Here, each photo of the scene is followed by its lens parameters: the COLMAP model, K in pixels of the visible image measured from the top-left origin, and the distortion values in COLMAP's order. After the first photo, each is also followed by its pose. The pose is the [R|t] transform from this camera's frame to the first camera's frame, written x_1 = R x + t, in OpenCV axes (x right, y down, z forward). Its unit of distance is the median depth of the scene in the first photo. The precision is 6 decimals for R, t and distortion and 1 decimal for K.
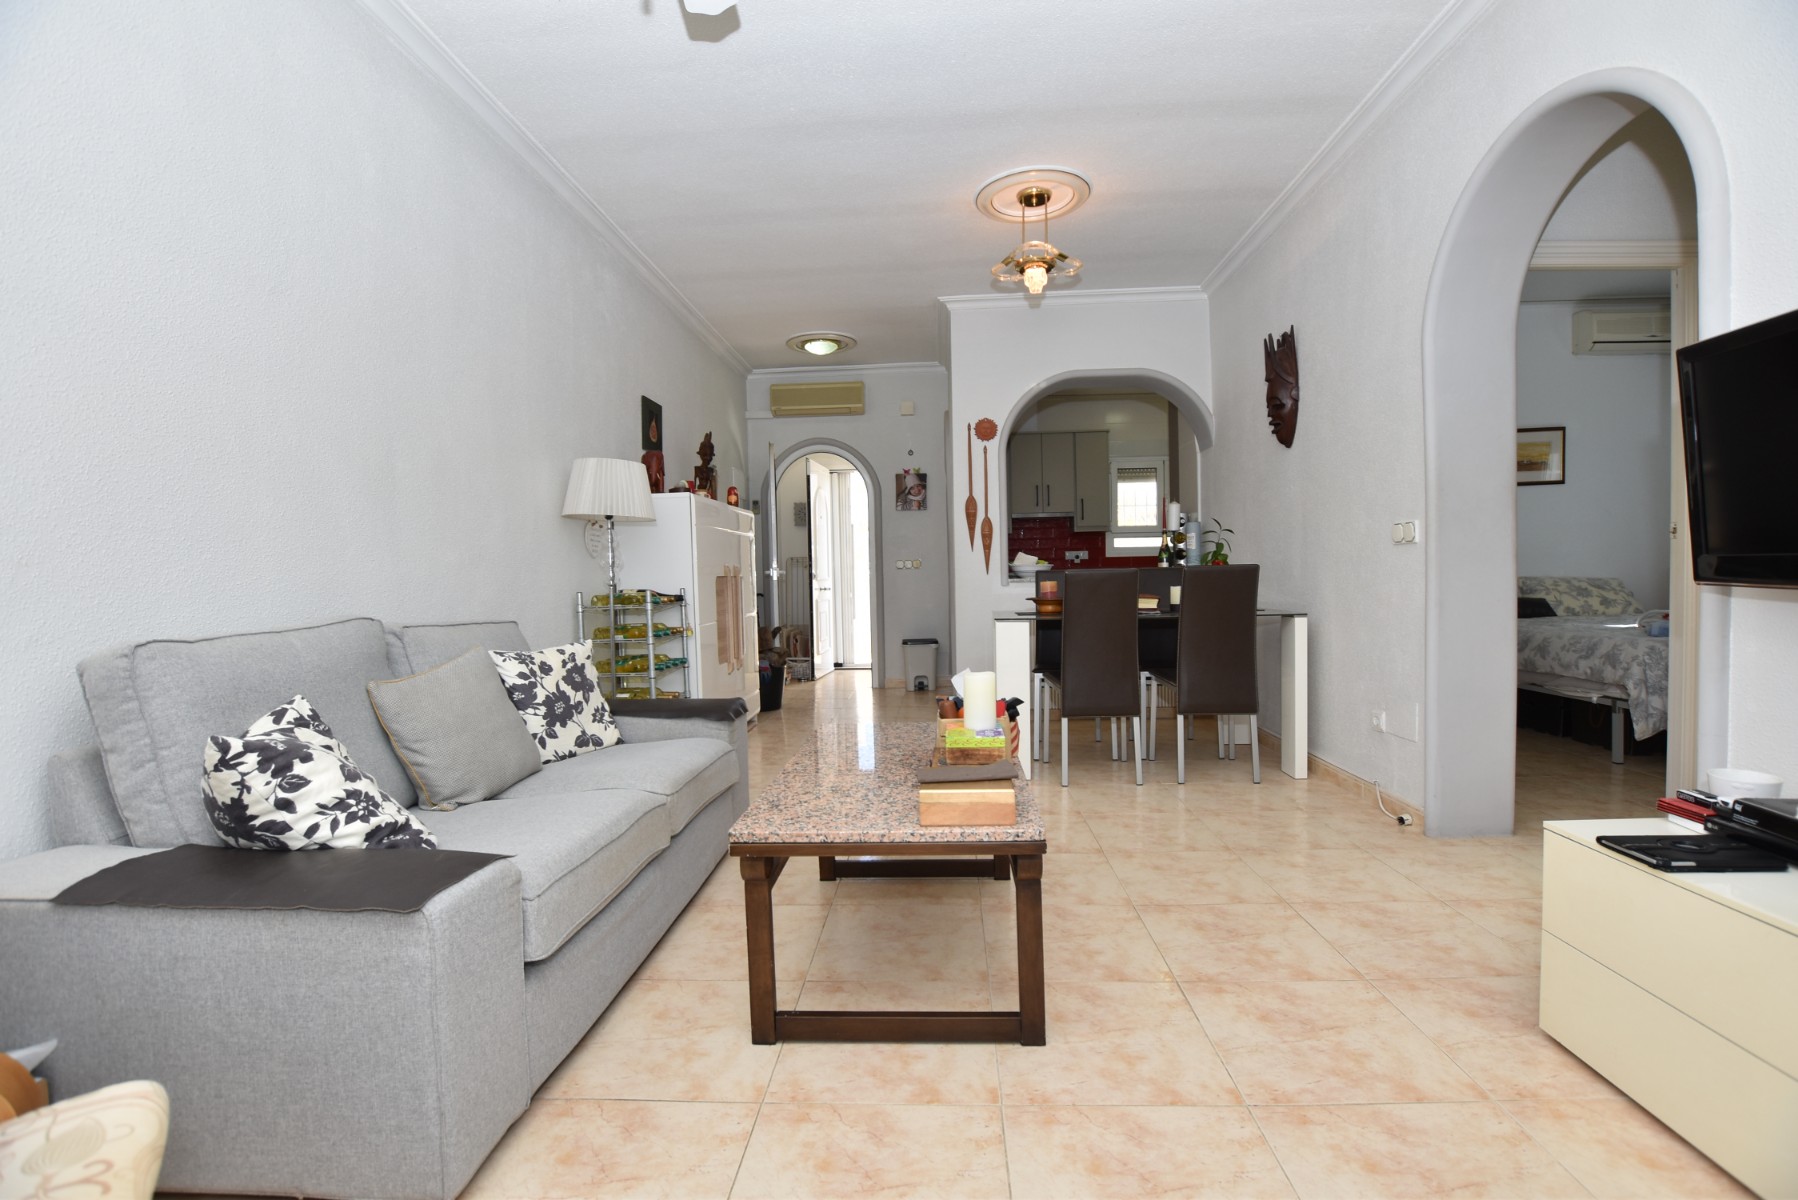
lens RADIAL K [[792.3, 0, 903.8], [0, 792.3, 601.2], [0, 0, 1]] dist [-0.035037, 0.006855]
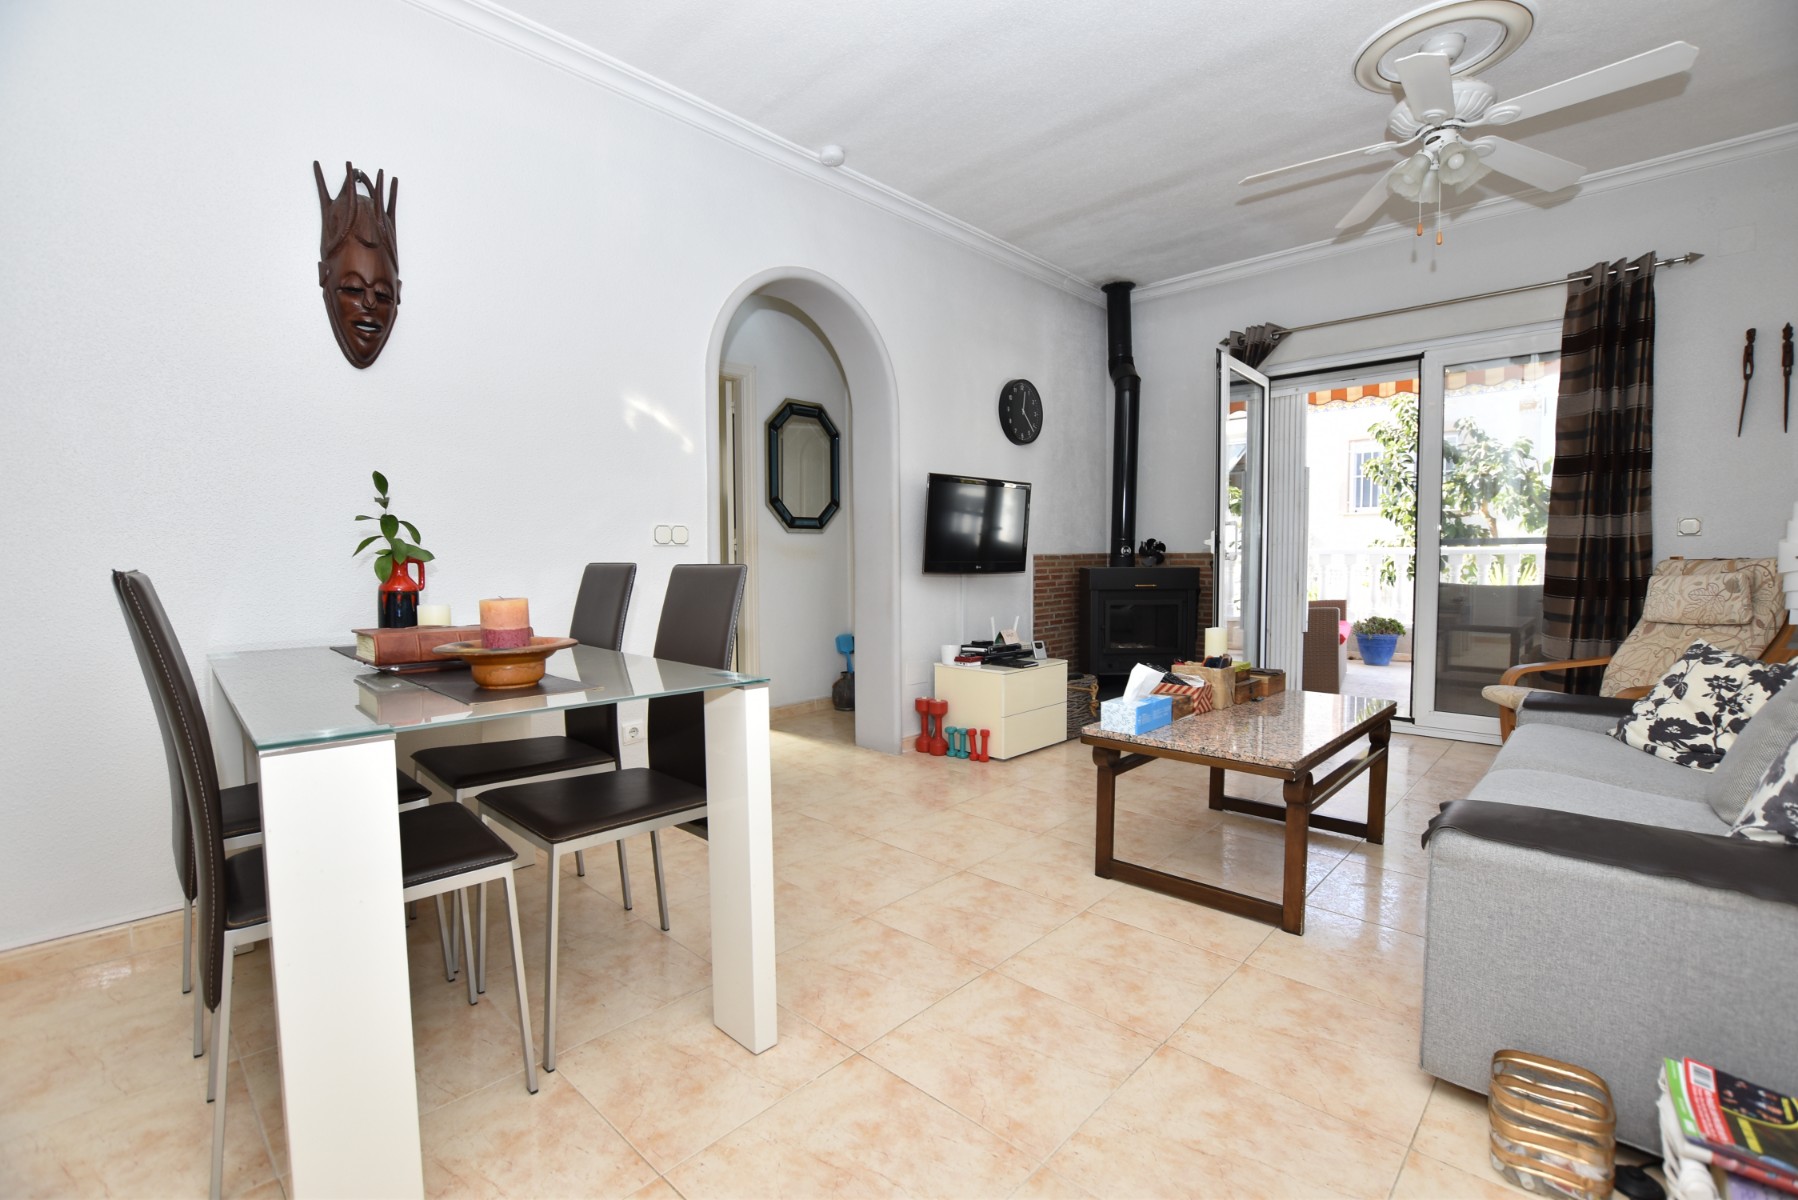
lens RADIAL K [[792.3, 0, 904.8], [0, 792.3, 599.8], [0, 0, 1]] dist [-0.035037, 0.006855]
pose [[-0.763350, -0.006657, 0.645950, -0.292611], [0.043836, 0.997108, 0.062080, -0.057929], [-0.644496, 0.075705, -0.760851, 1.736096]]
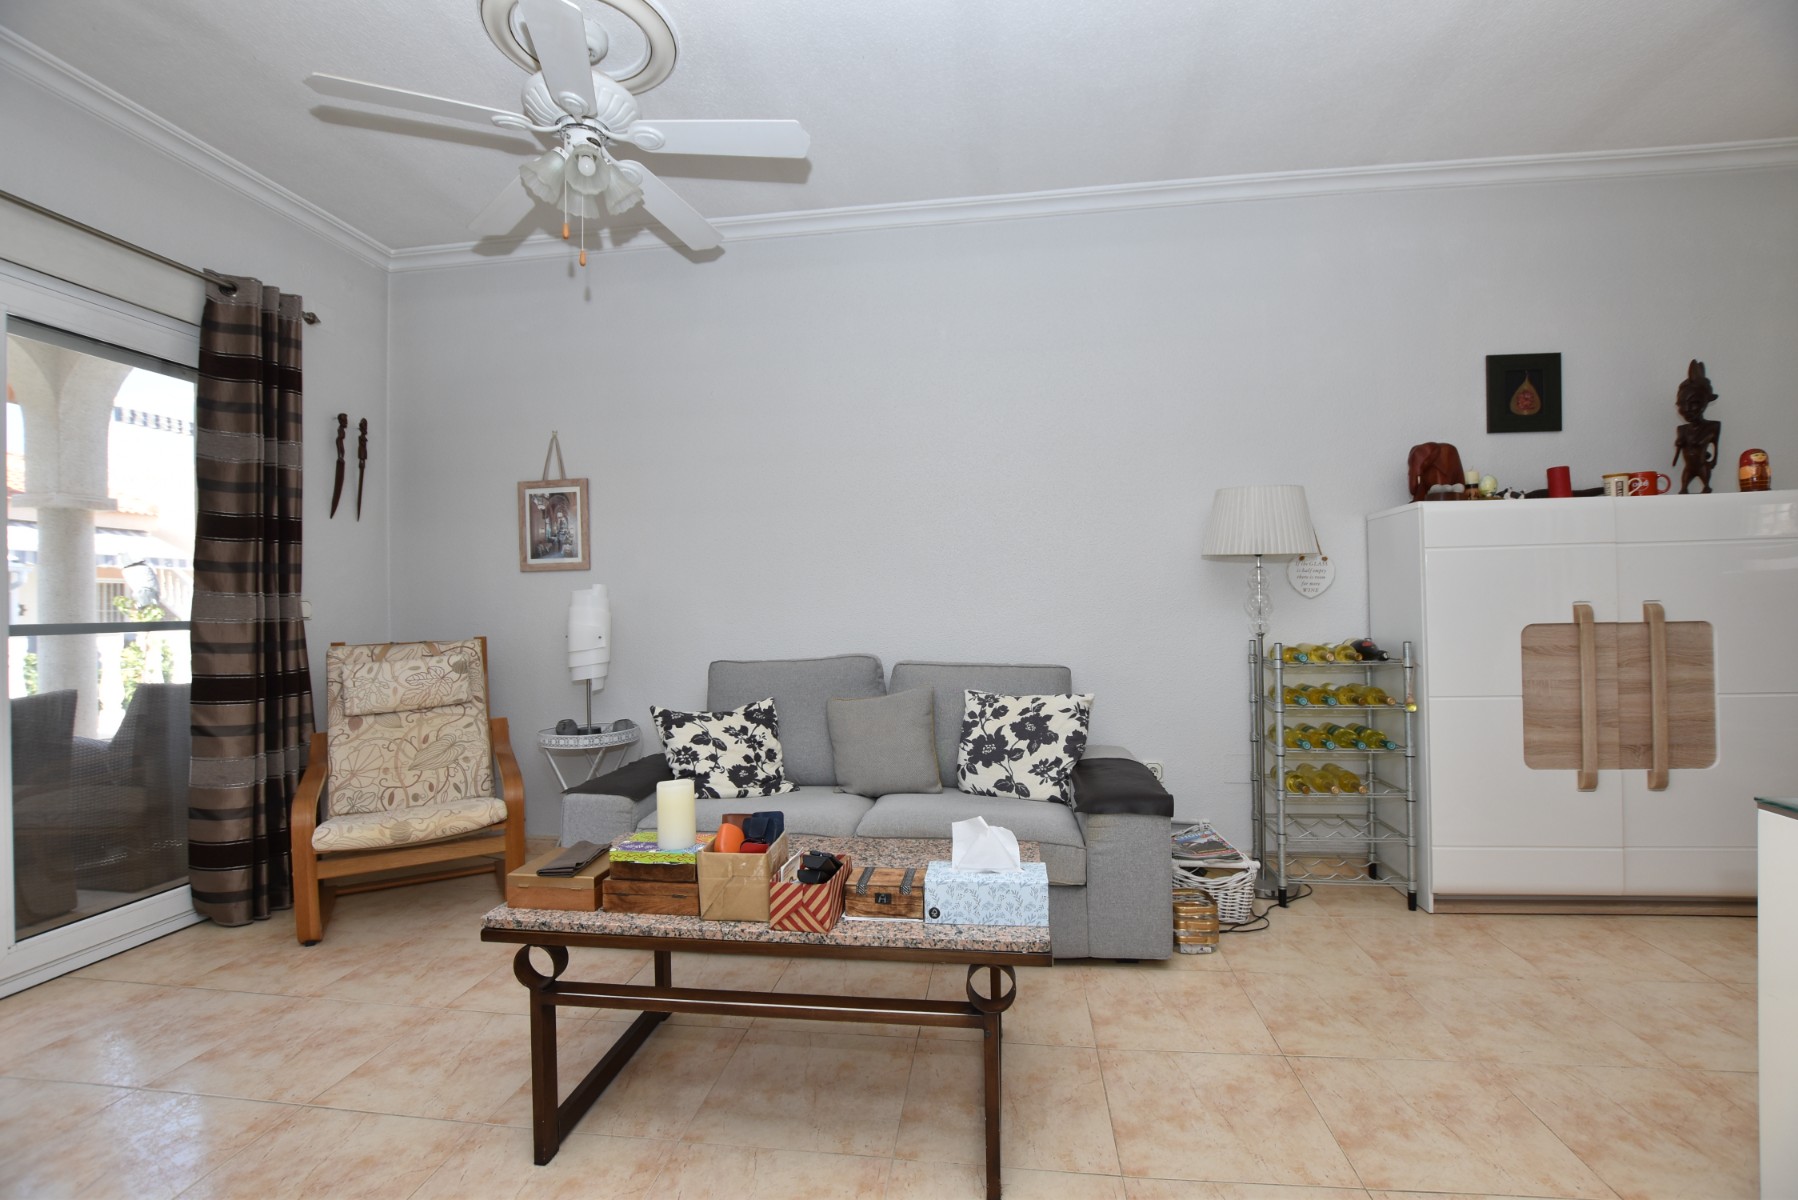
lens RADIAL K [[792.3, 0, 904.8], [0, 792.3, 597.5], [0, 0, 1]] dist [-0.035037, 0.006855]
pose [[-0.077259, 0.014457, -0.996906, 0.642005], [-0.011143, 0.999820, 0.015363, -0.089054], [0.996949, 0.012296, -0.077084, 0.901670]]
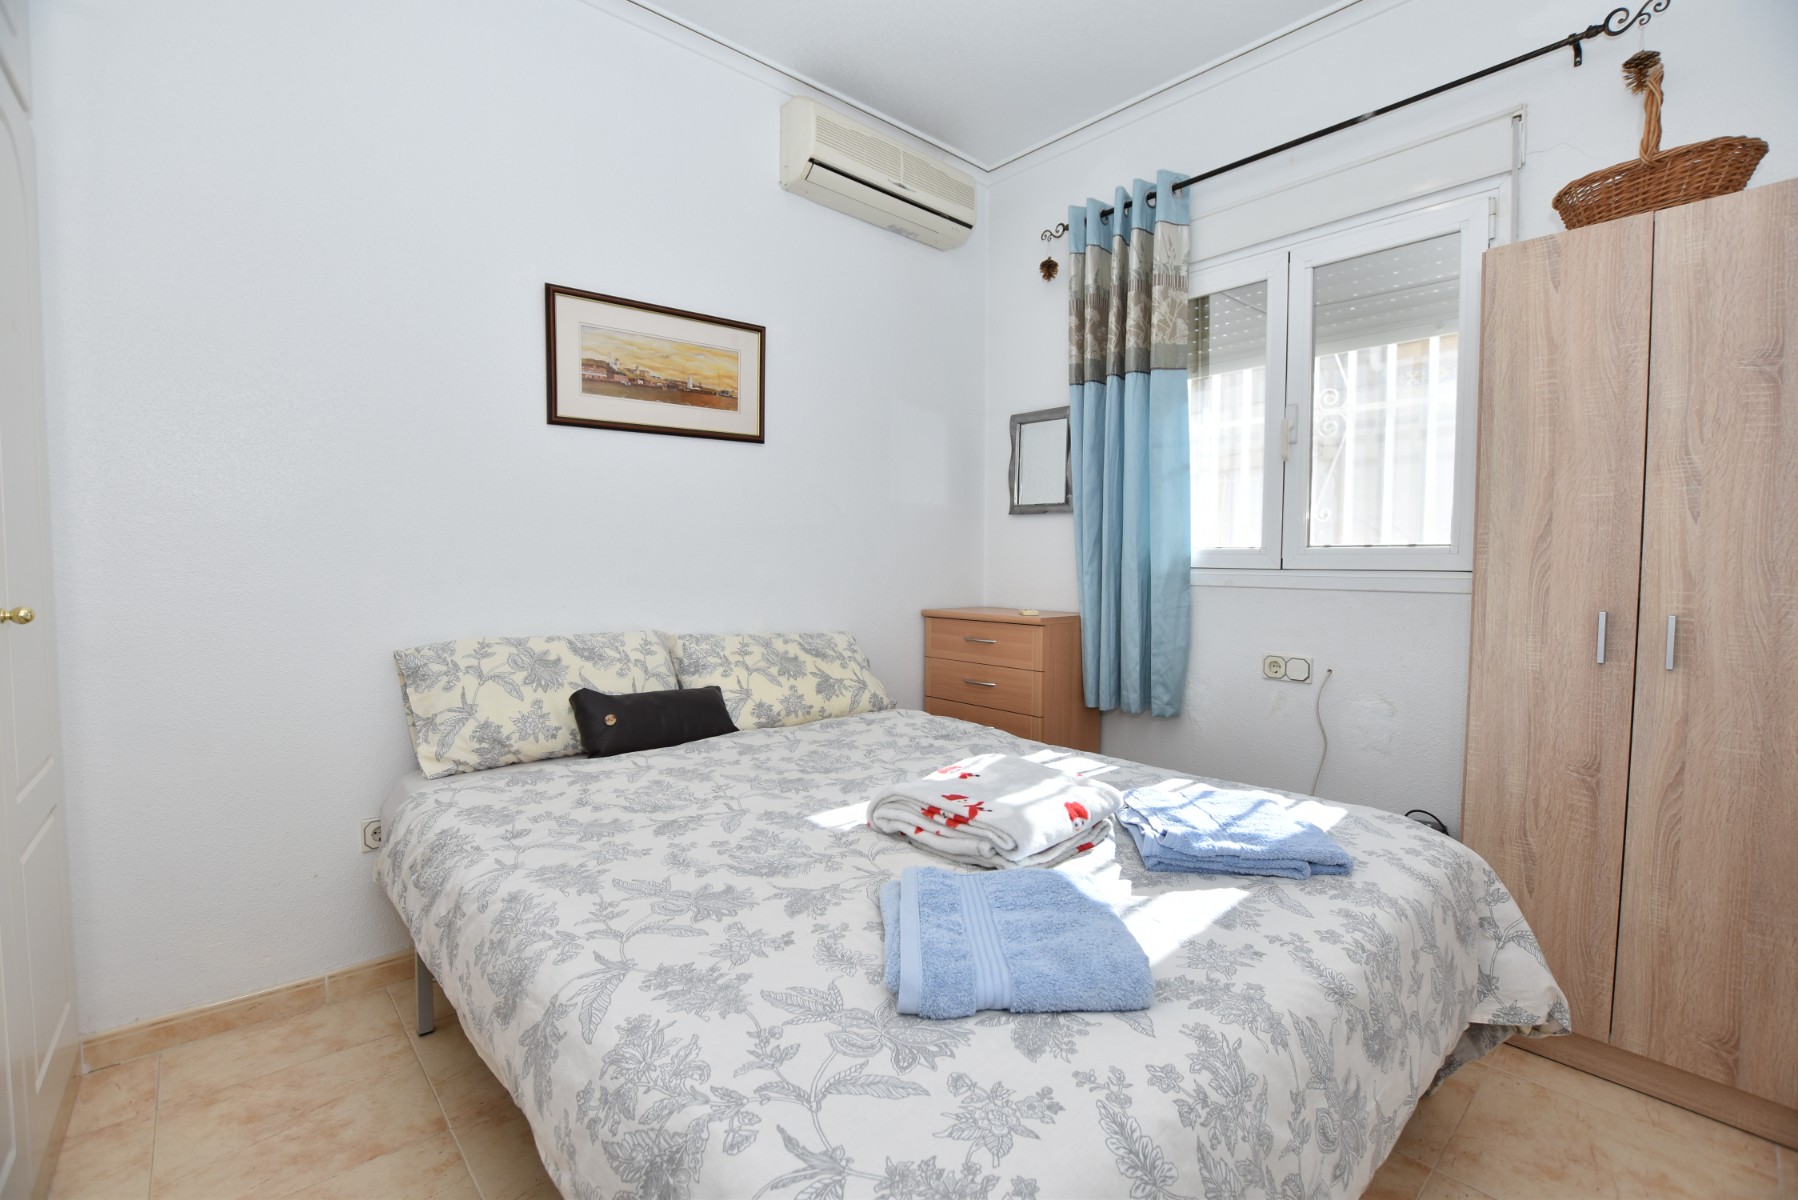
lens RADIAL K [[792.3, 0, 892.1], [0, 792.3, 618.6], [0, 0, 1]] dist [-0.035037, 0.006855]
pose [[0.718864, -0.011866, 0.695049, 1.109264], [0.004207, 0.999910, 0.012719, -0.091136], [-0.695138, -0.006219, 0.718850, 1.147466]]
